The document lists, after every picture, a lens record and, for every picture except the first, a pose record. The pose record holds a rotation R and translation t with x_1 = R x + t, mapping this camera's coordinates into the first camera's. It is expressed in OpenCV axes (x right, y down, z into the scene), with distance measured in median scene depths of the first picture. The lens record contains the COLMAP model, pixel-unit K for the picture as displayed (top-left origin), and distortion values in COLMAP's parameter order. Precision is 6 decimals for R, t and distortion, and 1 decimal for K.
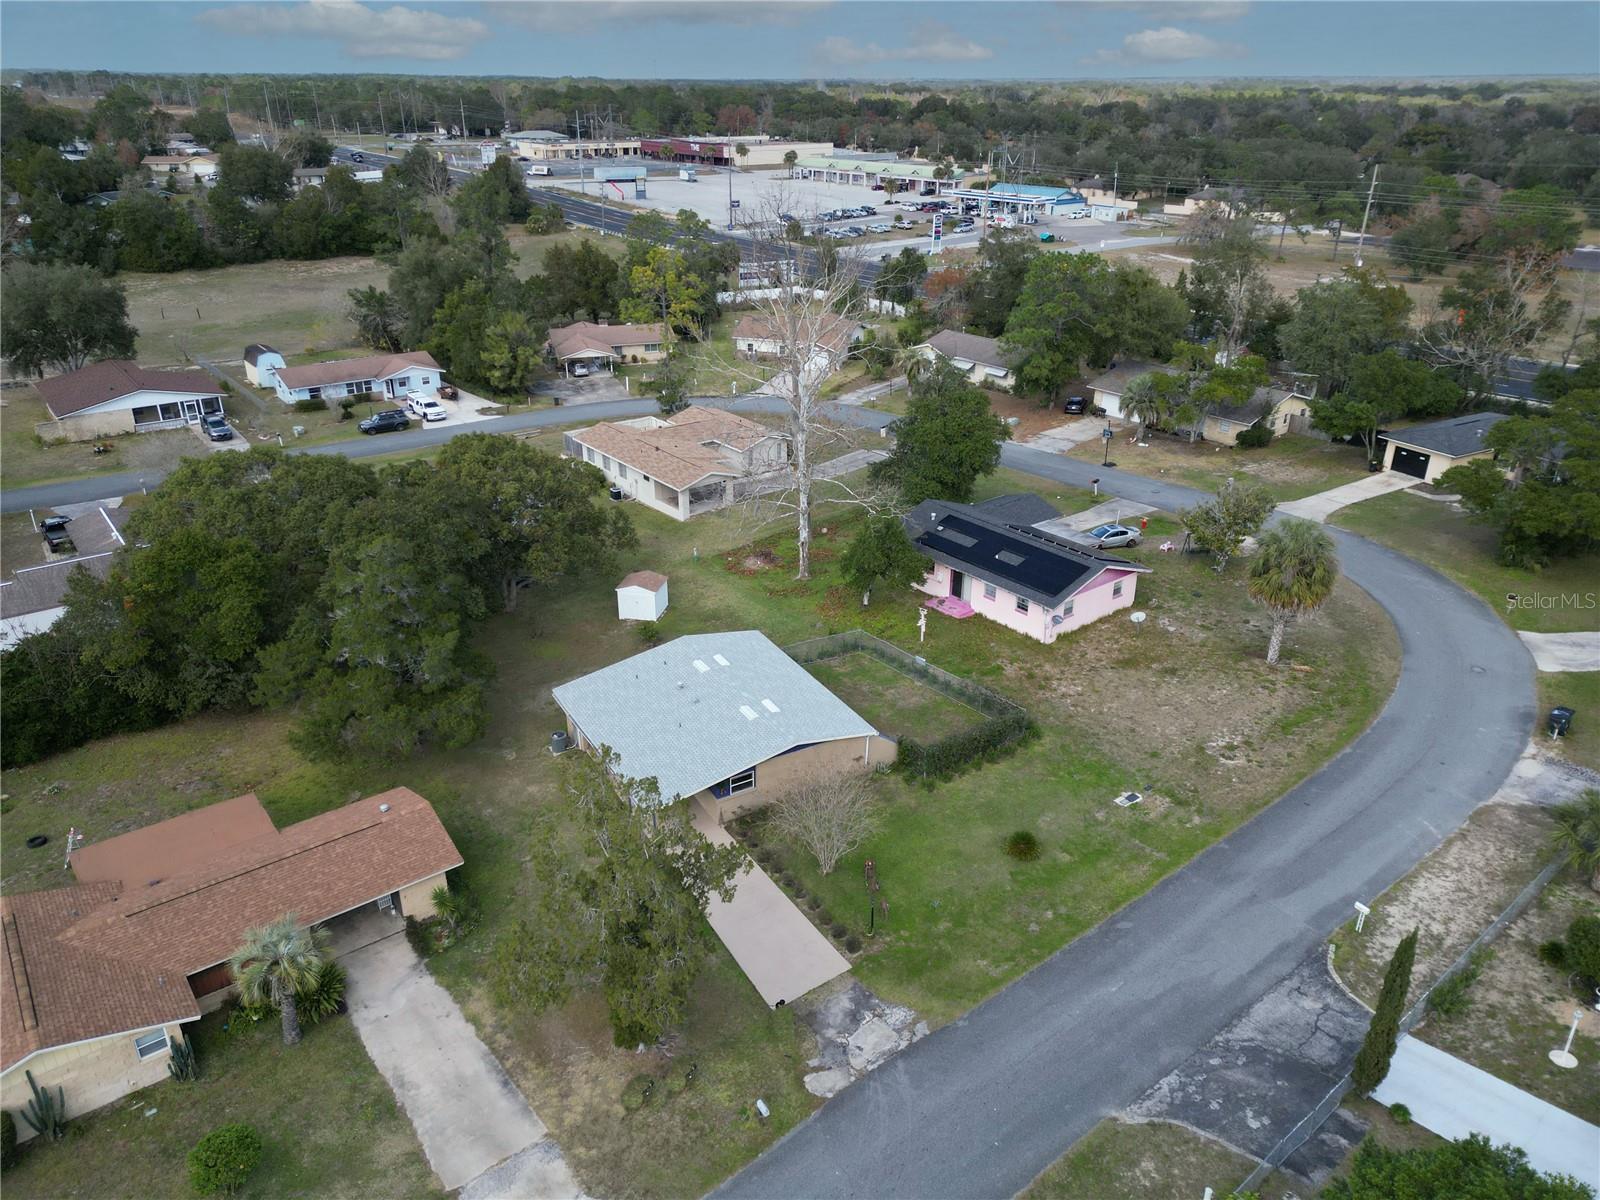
lens RADIAL K [[1114.6, 0, 796.6], [0, 1114.6, 602.6], [0, 0, 1]] dist [0.088905, -0.093238]
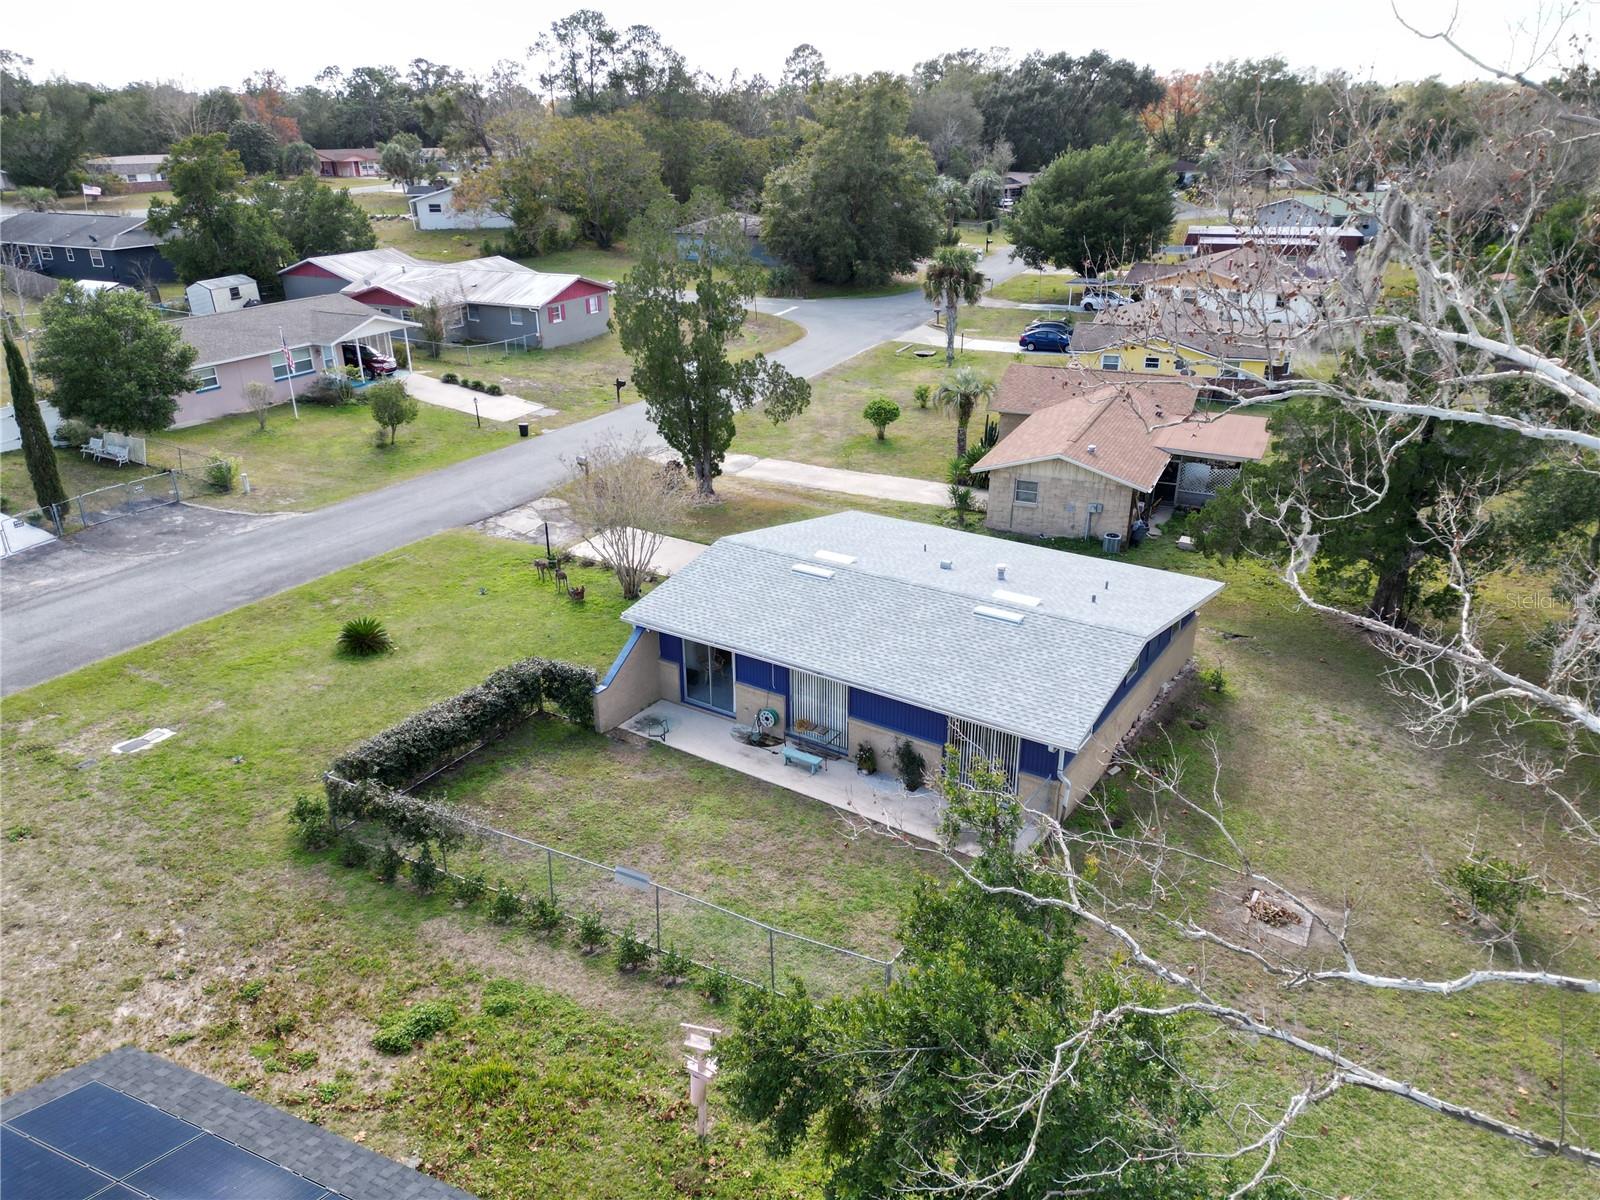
lens RADIAL K [[1114.6, 0, 796.6], [0, 1114.6, 602.6], [0, 0, 1]] dist [0.088905, -0.093238]
pose [[-0.890407, 0.183479, -0.416546, 0.270917], [-0.187197, 0.686558, 0.702563, -0.353597], [0.414888, 0.703543, -0.576970, 1.623861]]
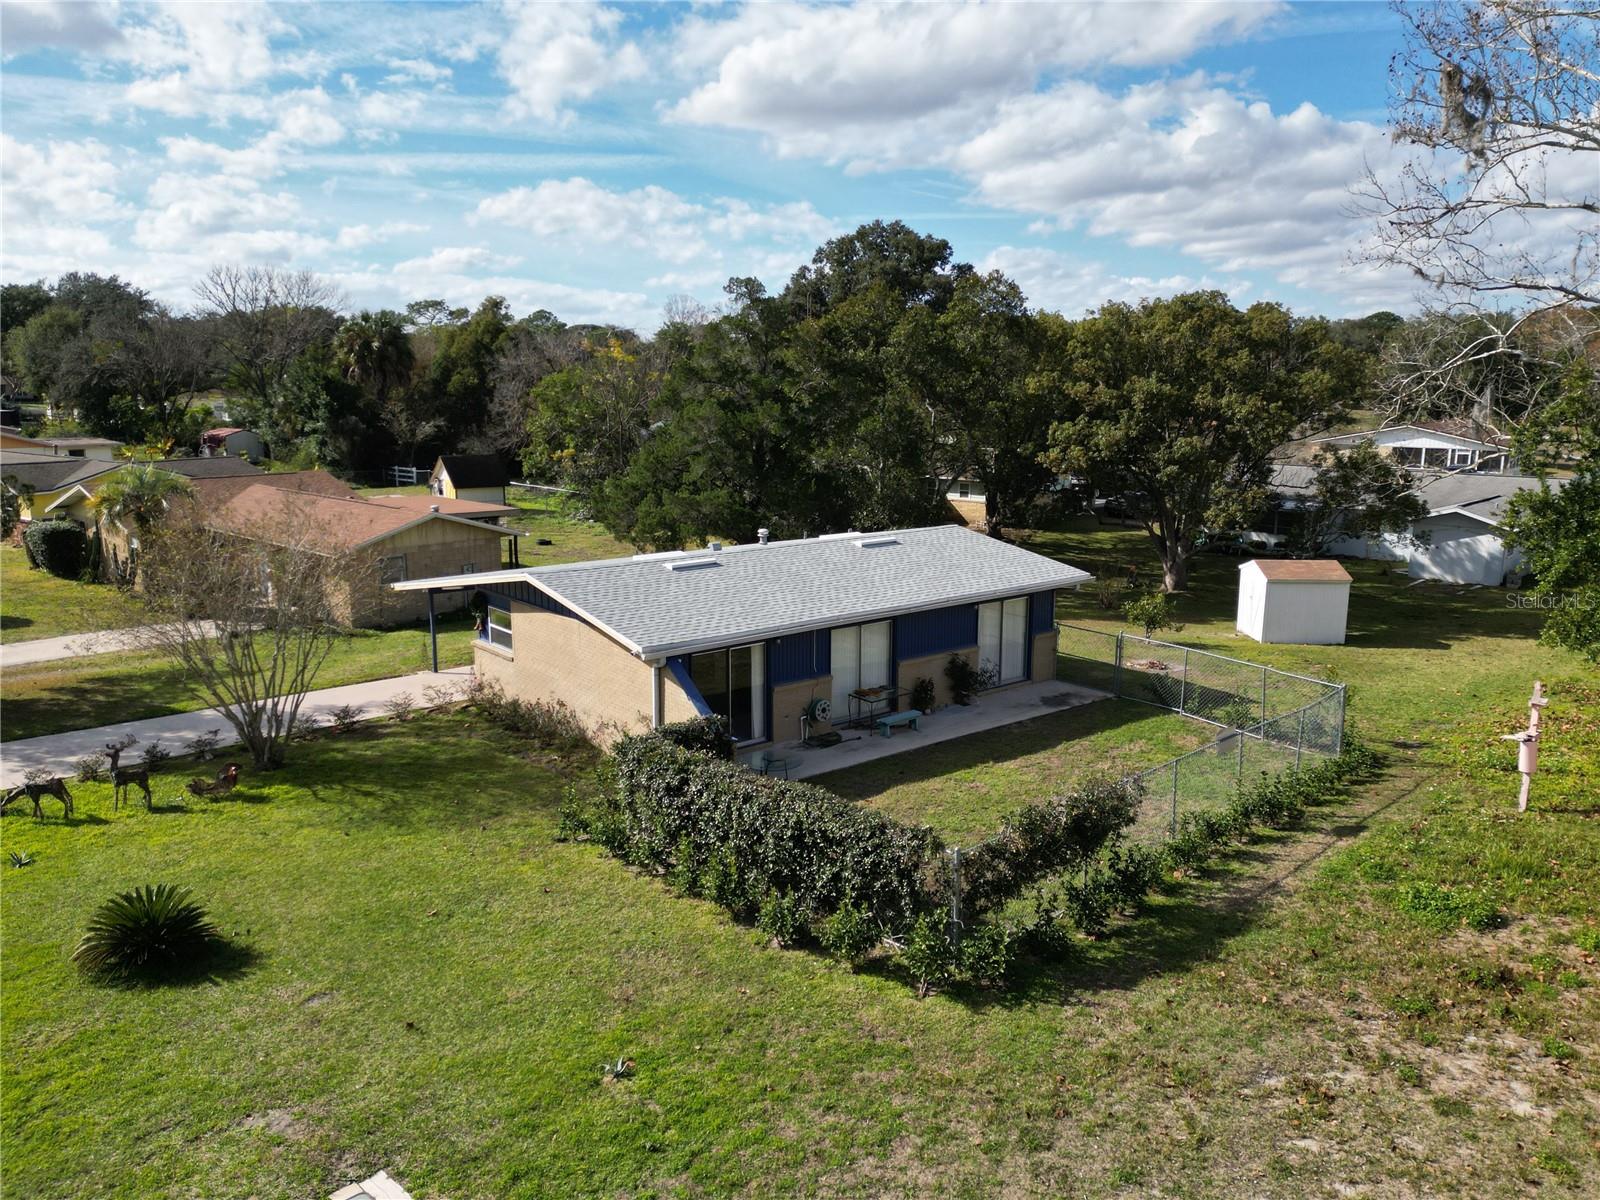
lens RADIAL K [[1178.6, 0, 796.0], [0, 1178.6, 606.7], [0, 0, 1]] dist [0.111863, -0.125239]
pose [[0.157972, 0.191724, -0.968652, 0.547835], [-0.415584, 0.902767, 0.110909, 0.046504], [0.895731, 0.385036, 0.222289, 1.144045]]
